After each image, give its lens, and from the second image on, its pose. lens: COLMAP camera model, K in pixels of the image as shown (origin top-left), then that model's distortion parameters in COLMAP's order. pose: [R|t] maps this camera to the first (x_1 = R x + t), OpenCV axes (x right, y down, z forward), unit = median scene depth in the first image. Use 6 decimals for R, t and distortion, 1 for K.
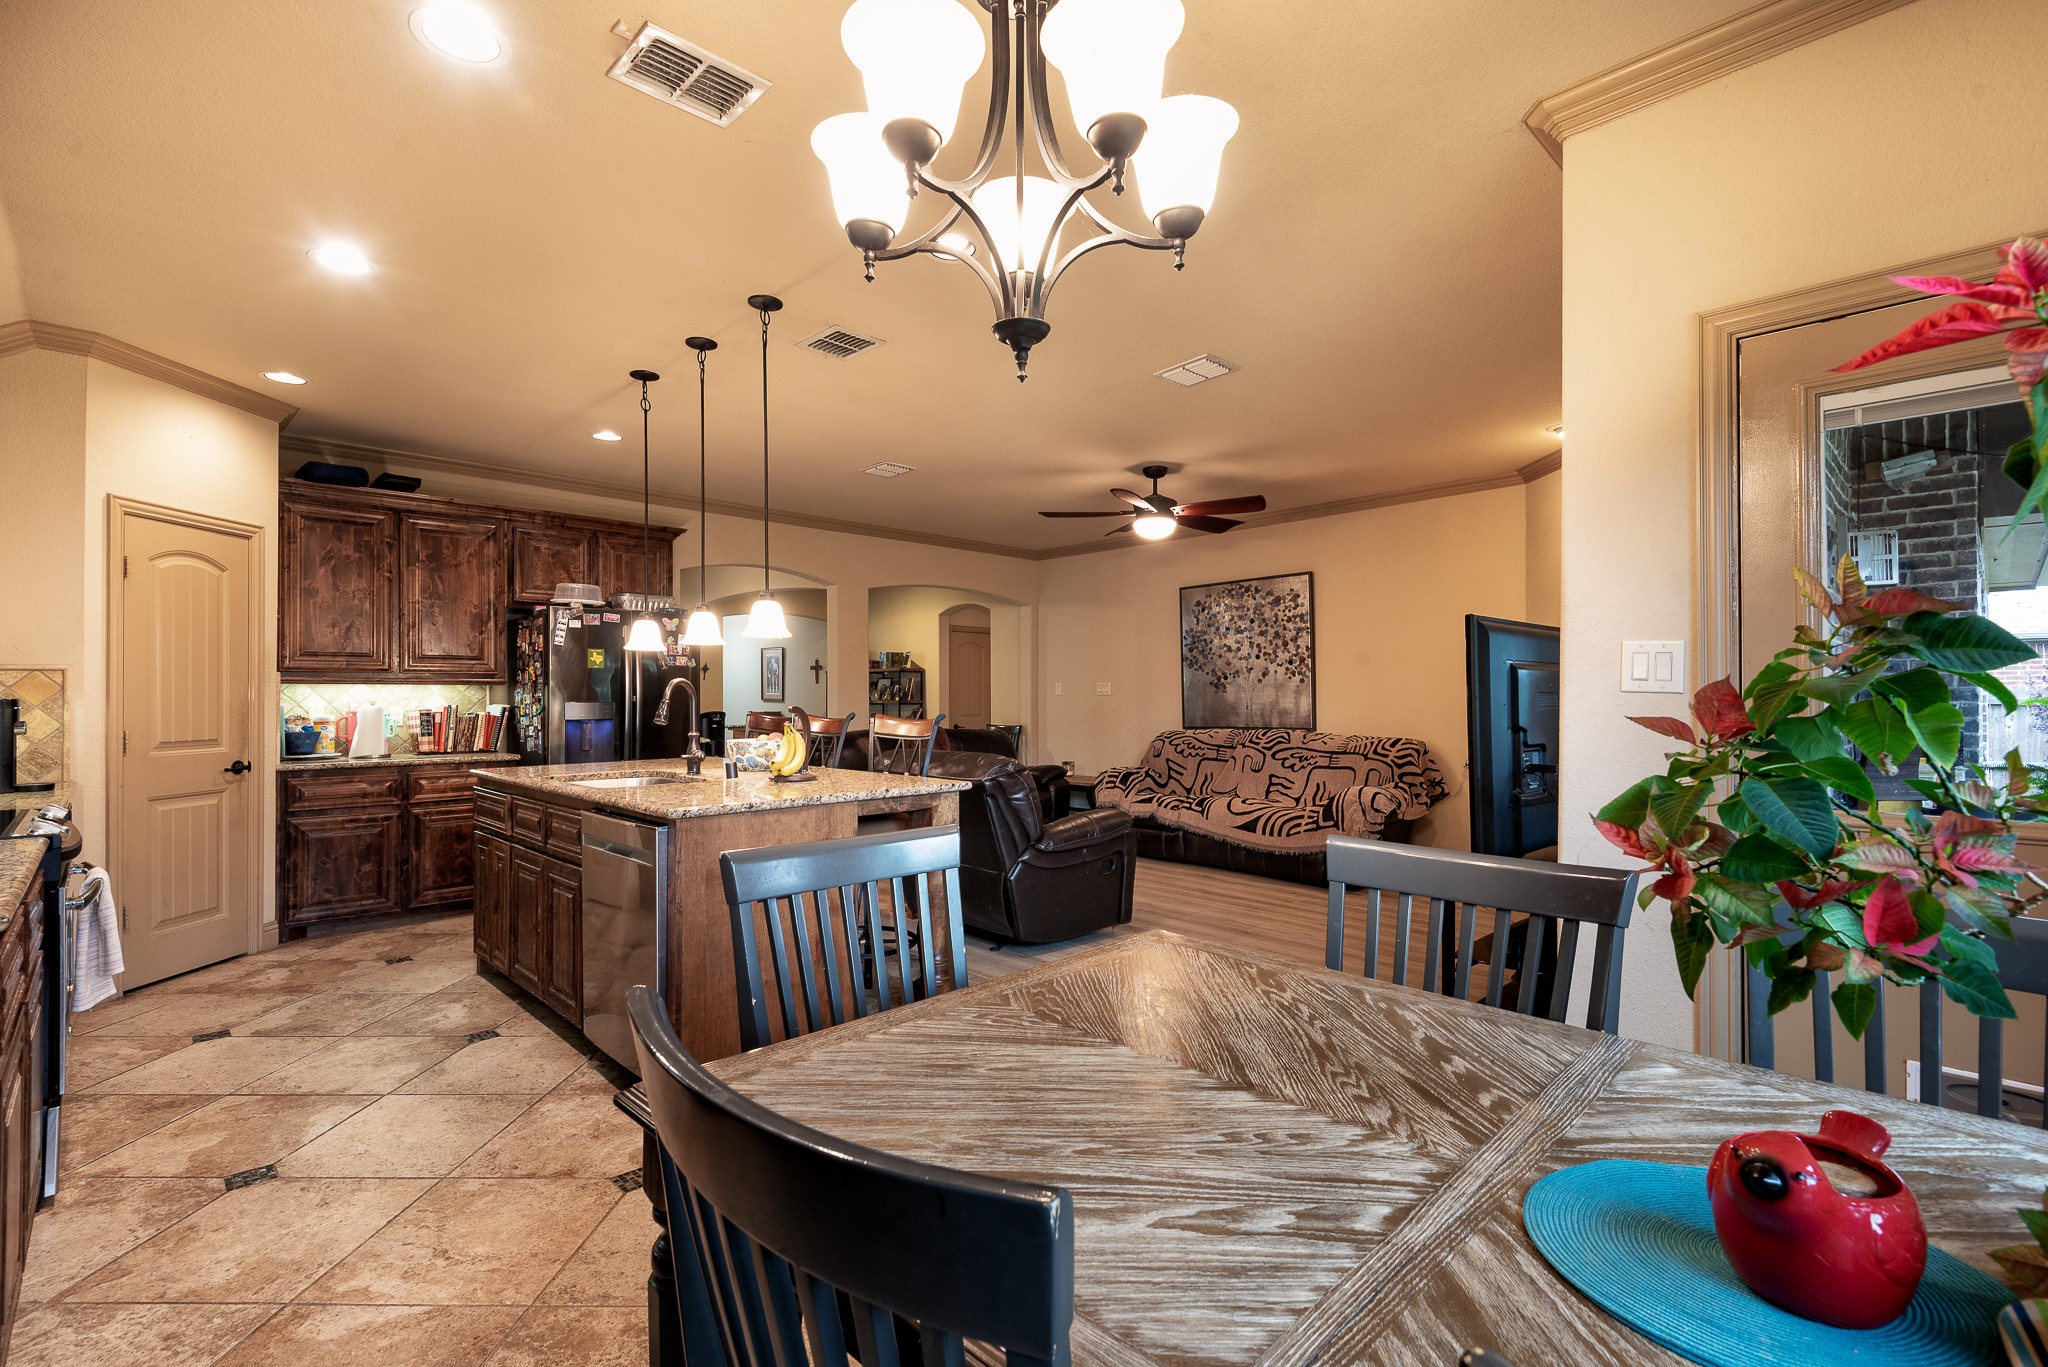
lens RADIAL K [[925.7, 0, 1020.1], [0, 925.7, 687.3], [0, 0, 1]] dist [0.030372, -0.015757]
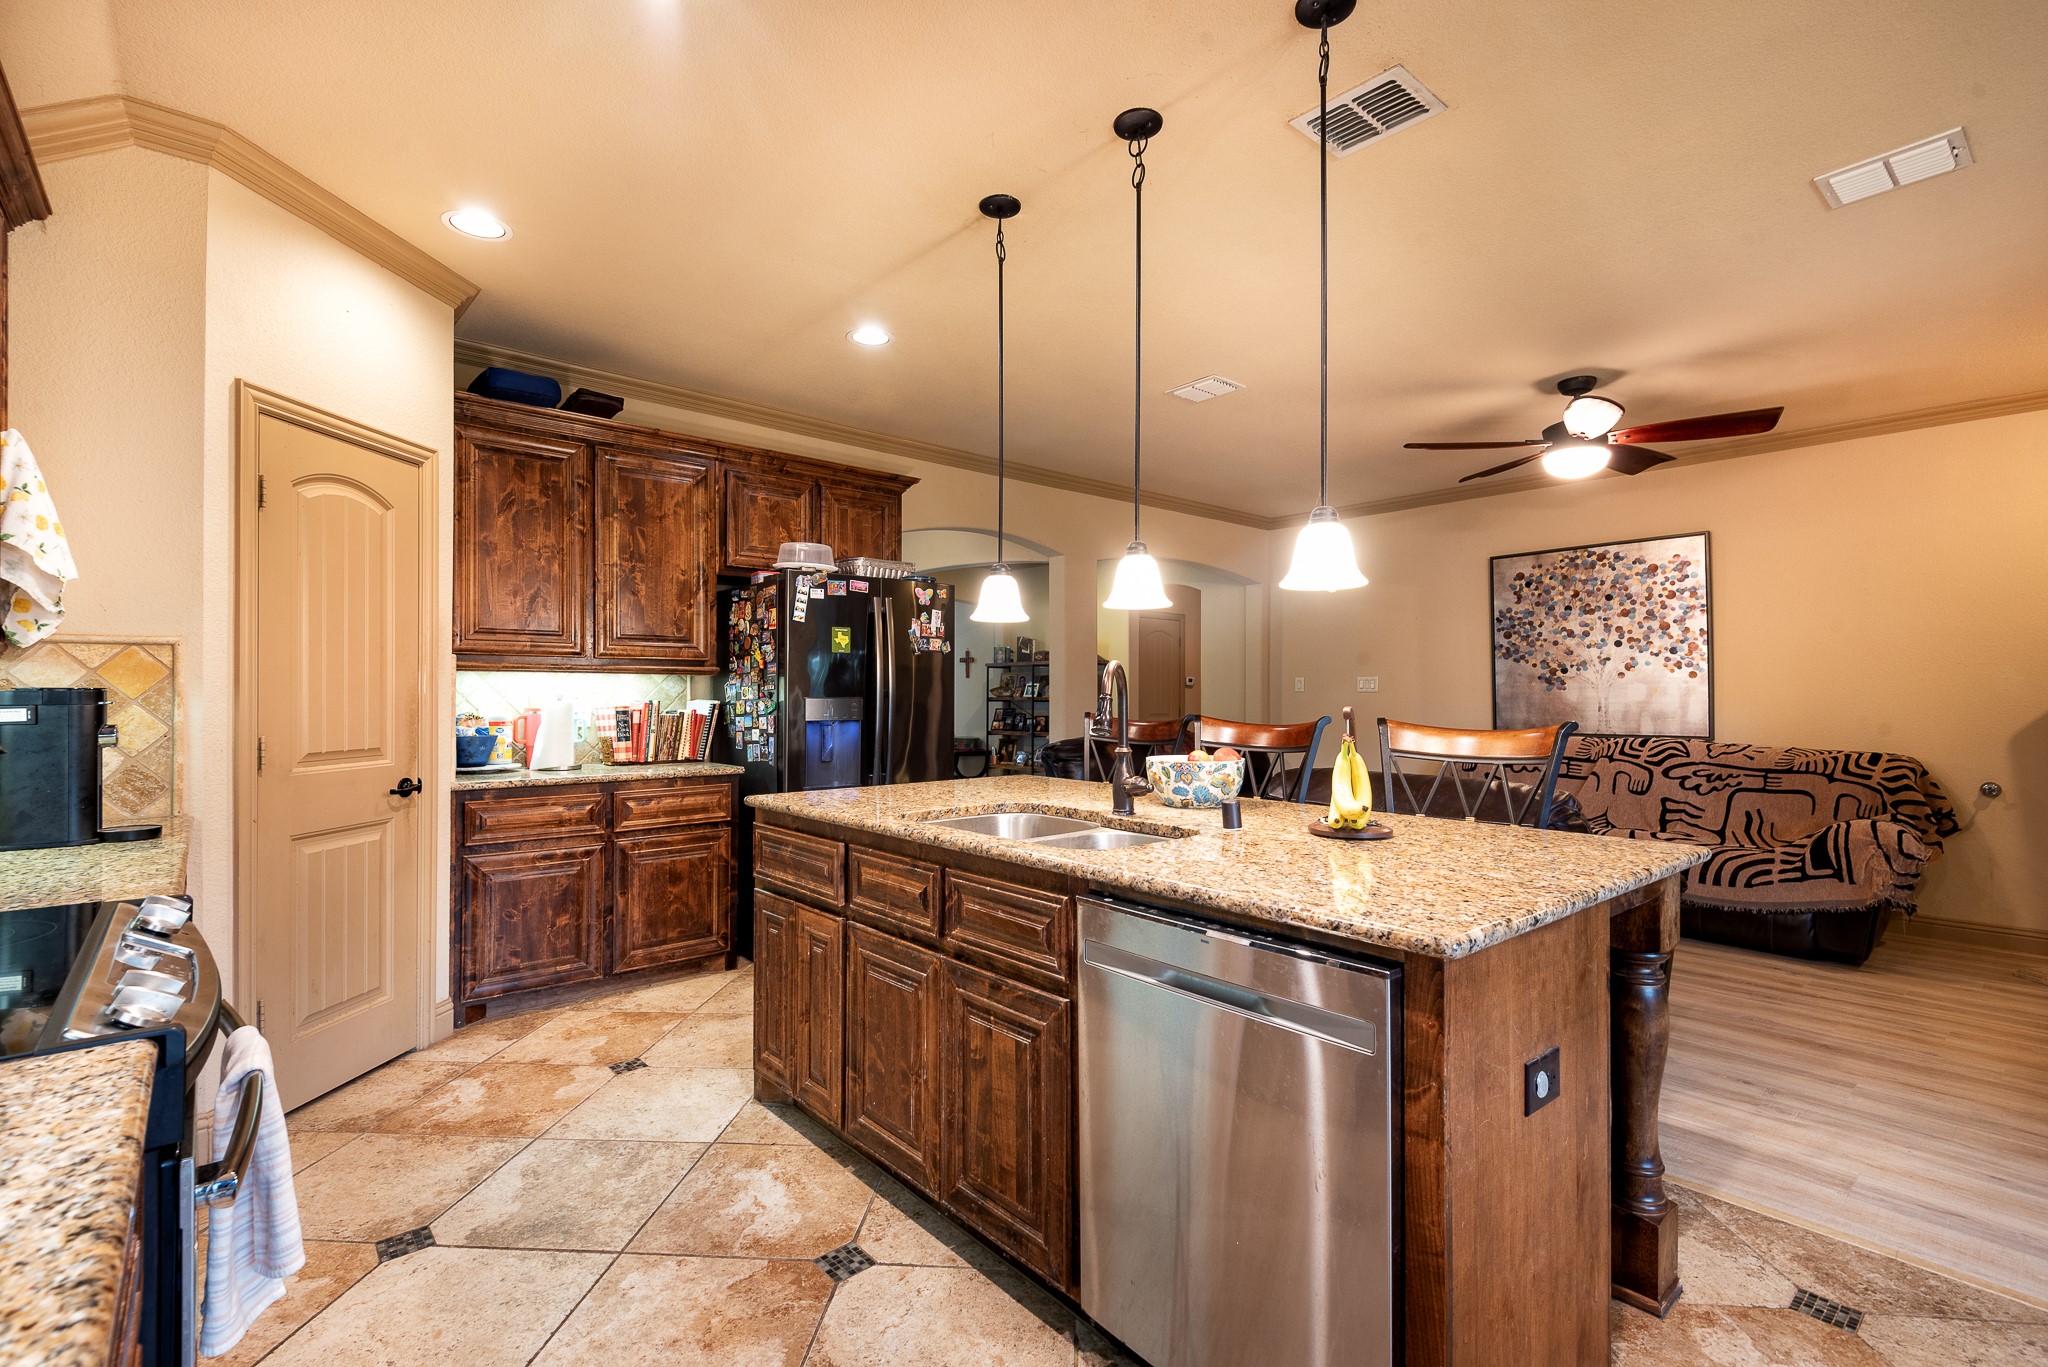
lens RADIAL K [[925.7, 0, 1022.5], [0, 925.7, 687.6], [0, 0, 1]] dist [0.030372, -0.015757]
pose [[0.998589, 0.004746, -0.052882, -0.285857], [-0.004550, 0.999982, 0.003815, 0.004425], [0.052900, -0.003569, 0.998593, 0.274905]]
